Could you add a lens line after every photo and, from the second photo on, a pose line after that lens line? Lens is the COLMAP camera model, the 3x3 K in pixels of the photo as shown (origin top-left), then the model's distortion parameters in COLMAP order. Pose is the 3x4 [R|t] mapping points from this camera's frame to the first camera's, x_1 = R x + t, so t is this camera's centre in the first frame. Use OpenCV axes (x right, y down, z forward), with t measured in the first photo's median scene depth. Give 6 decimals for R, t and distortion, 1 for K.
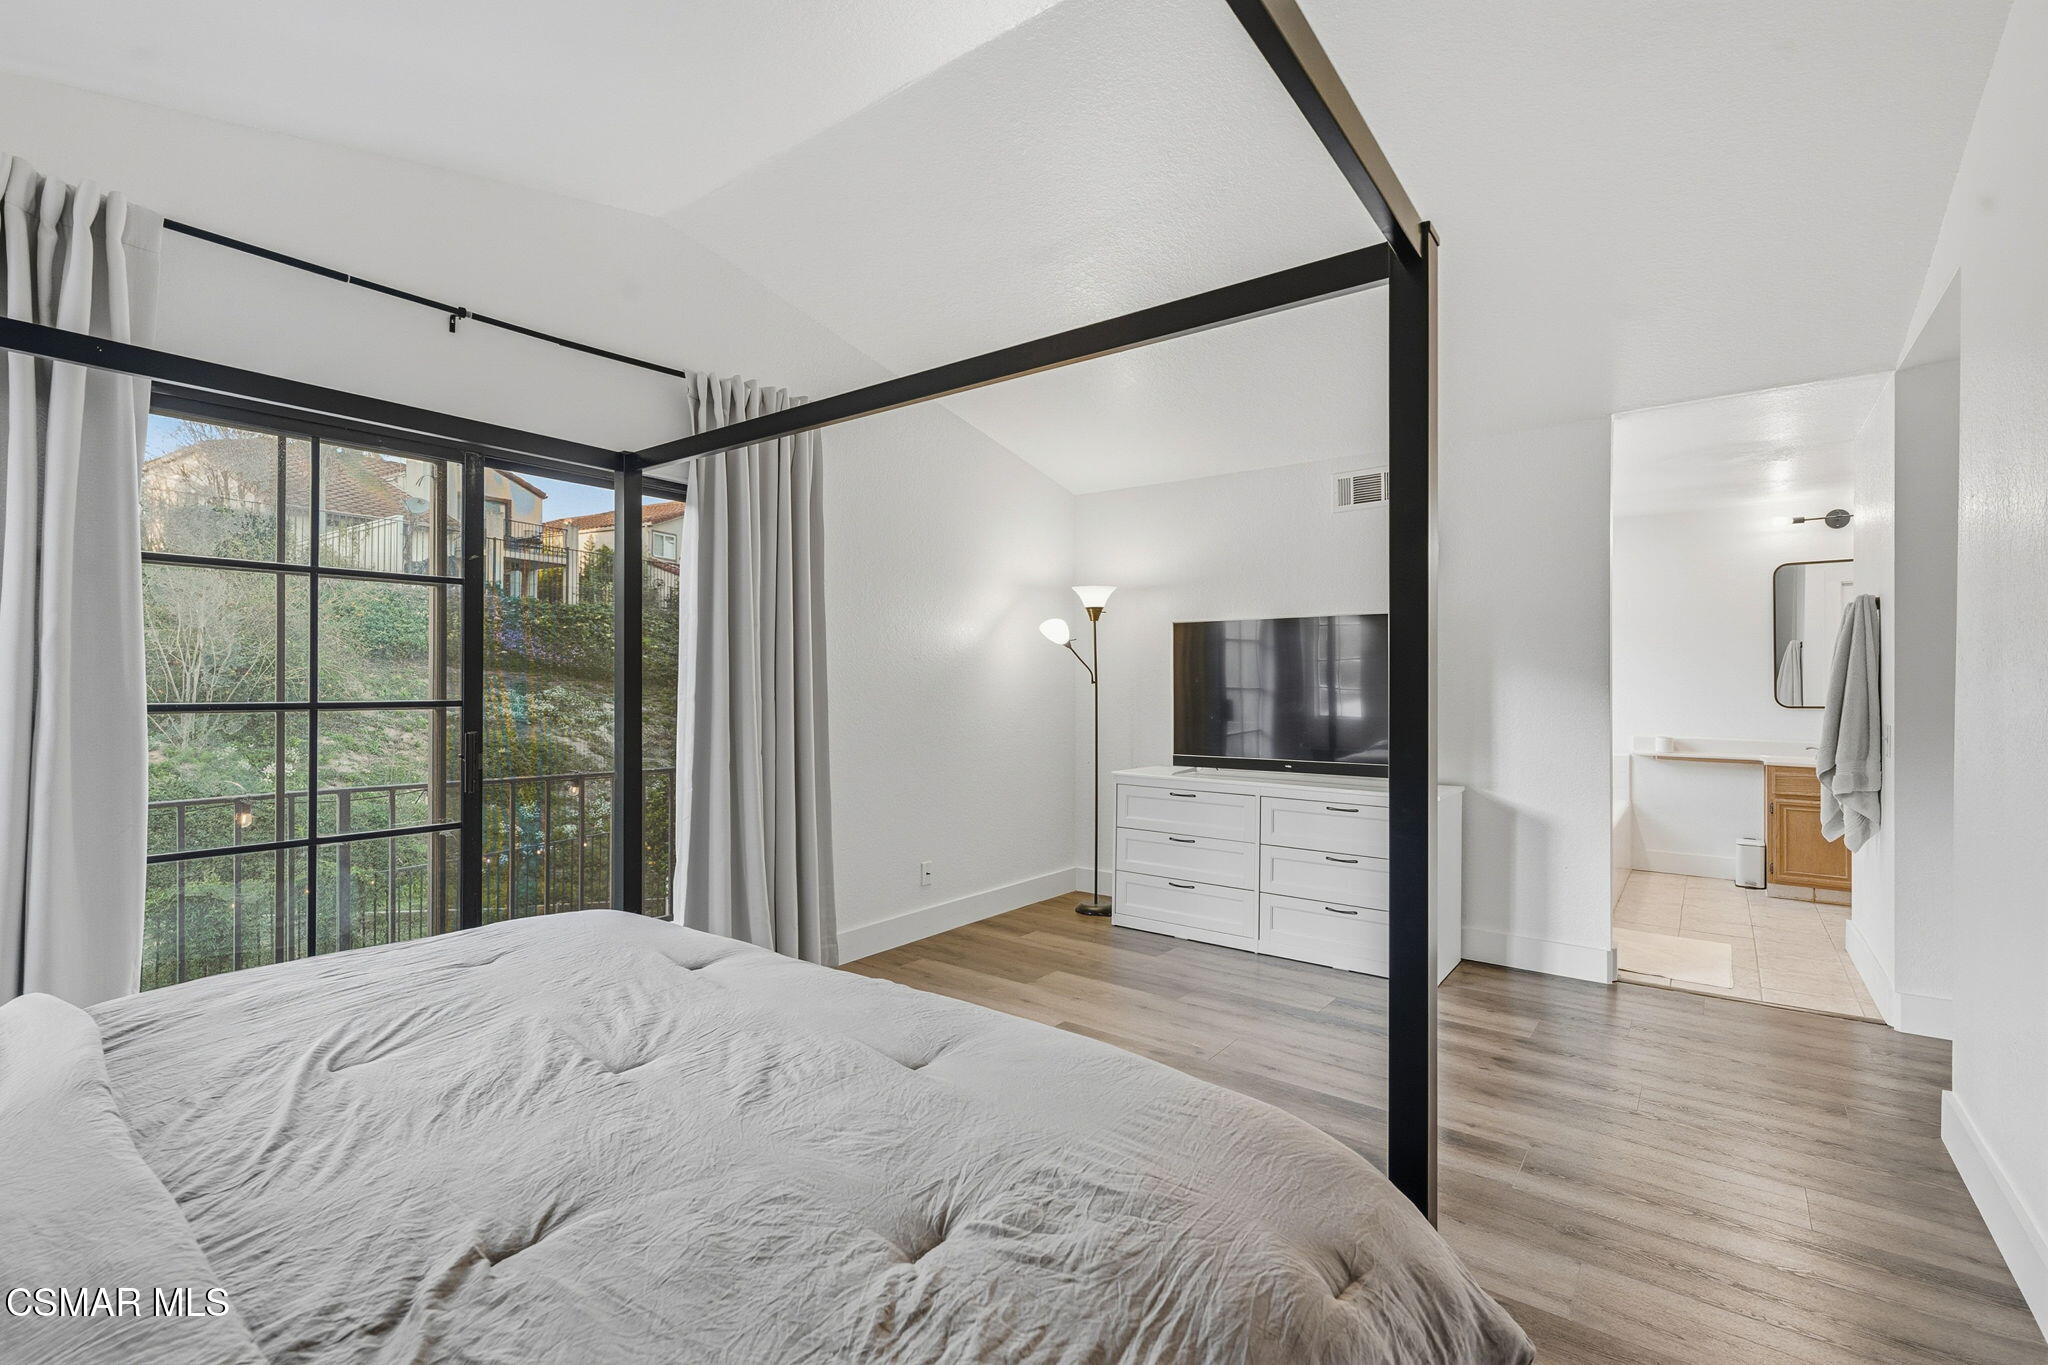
lens RADIAL K [[894.6, 0, 1031.9], [0, 894.6, 683.3], [0, 0, 1]] dist [0.004166, 0.000346]
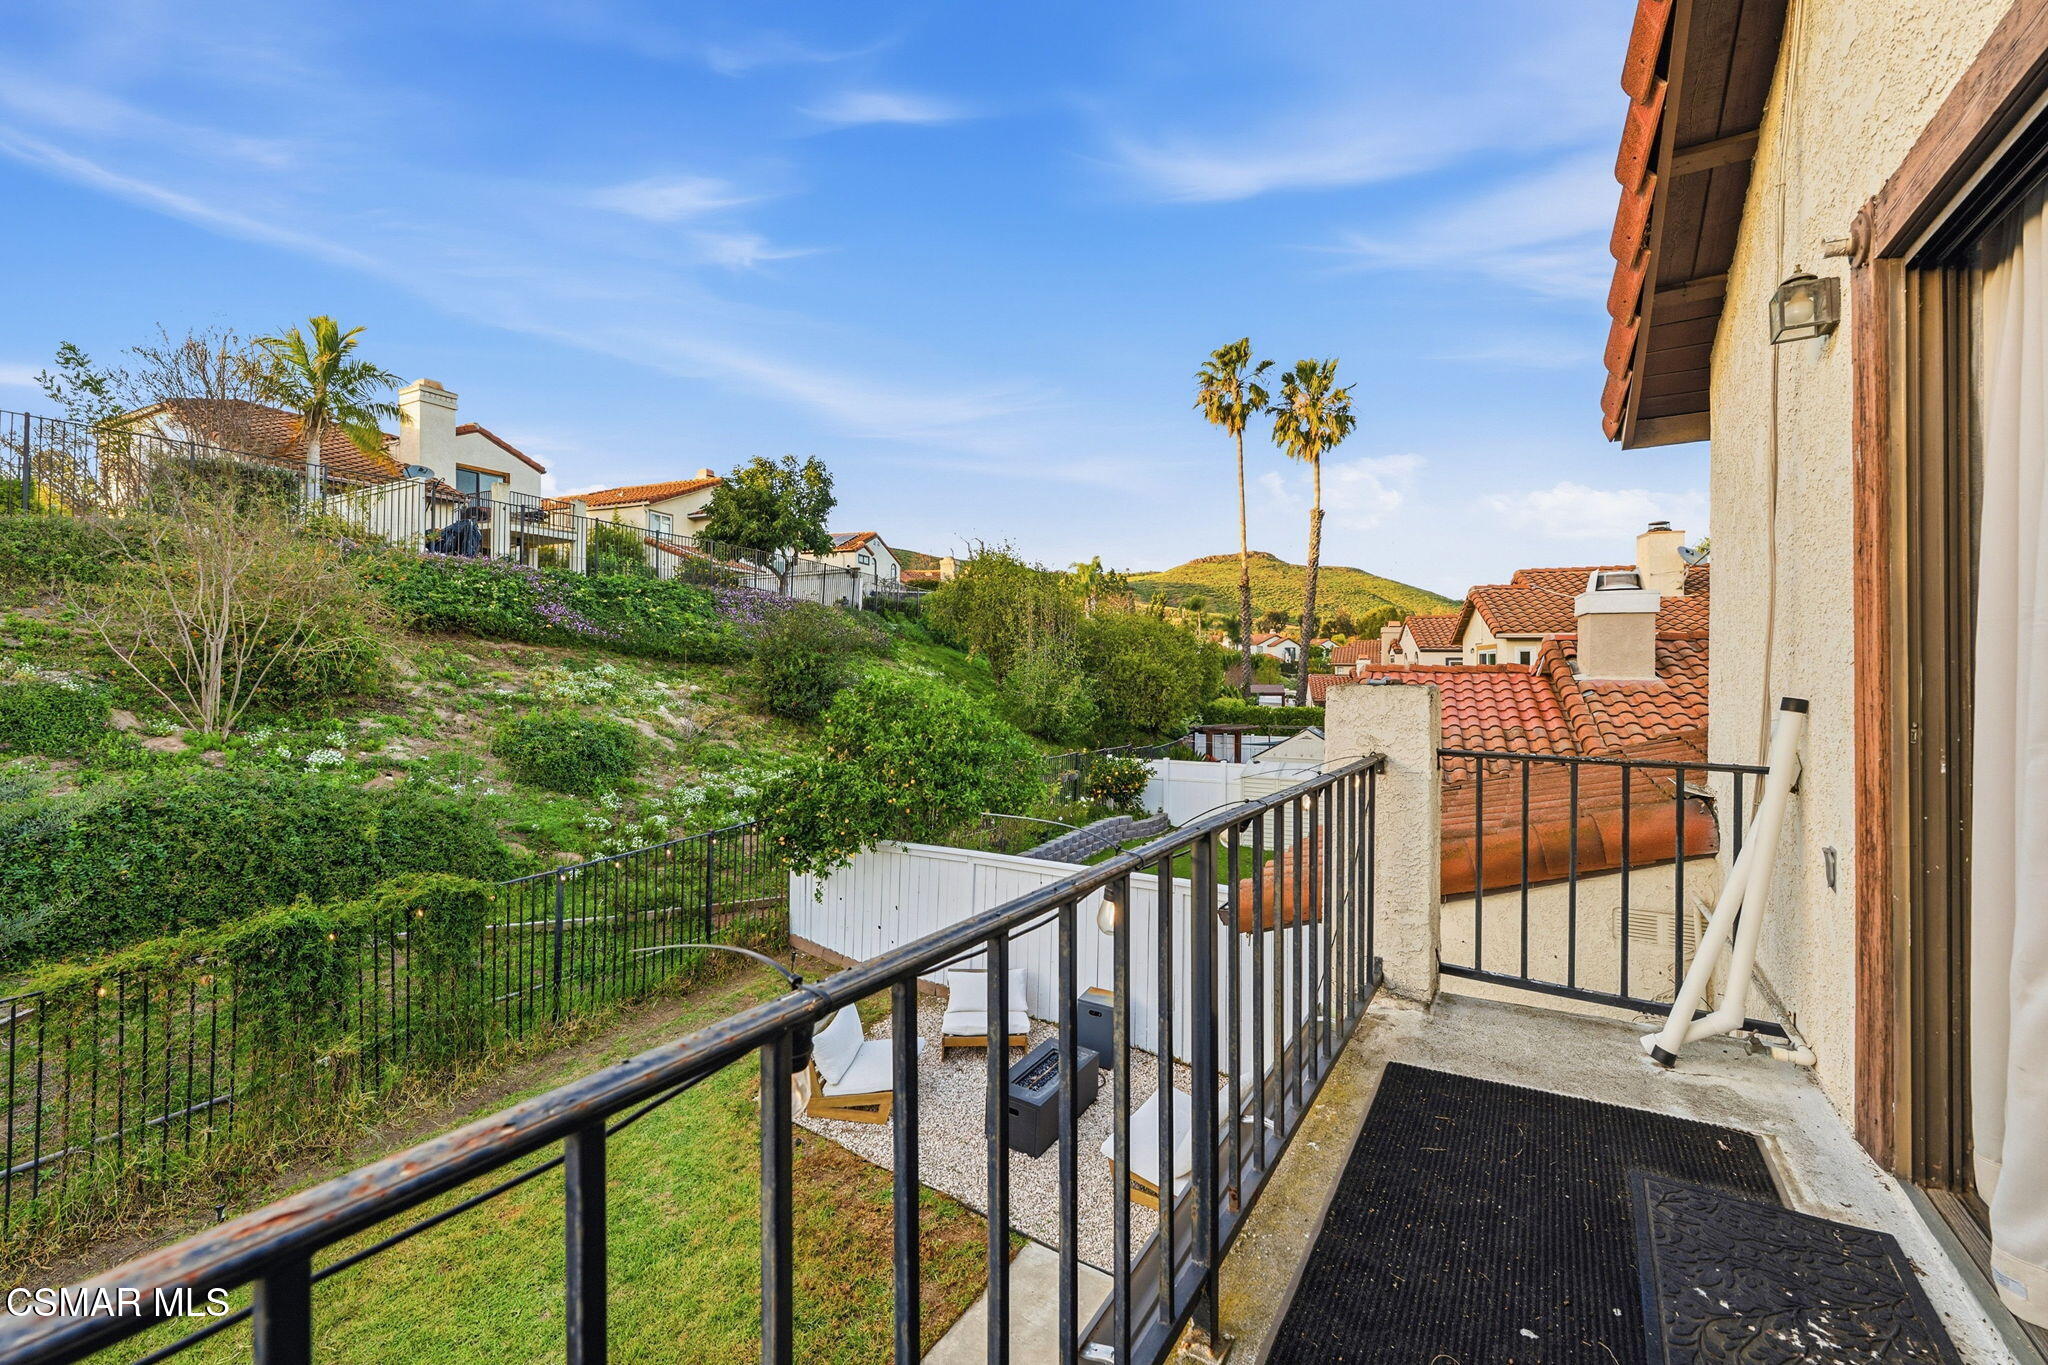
lens RADIAL K [[818.8, 0, 1038.7], [0, 818.8, 668.7], [0, 0, 1]] dist [-0.001294, 0.000902]
pose [[0.995679, 0.003352, 0.092800, -0.180296], [-0.003636, 0.999989, 0.002895, 0.005114], [-0.092789, -0.003220, 0.995681, 0.122713]]
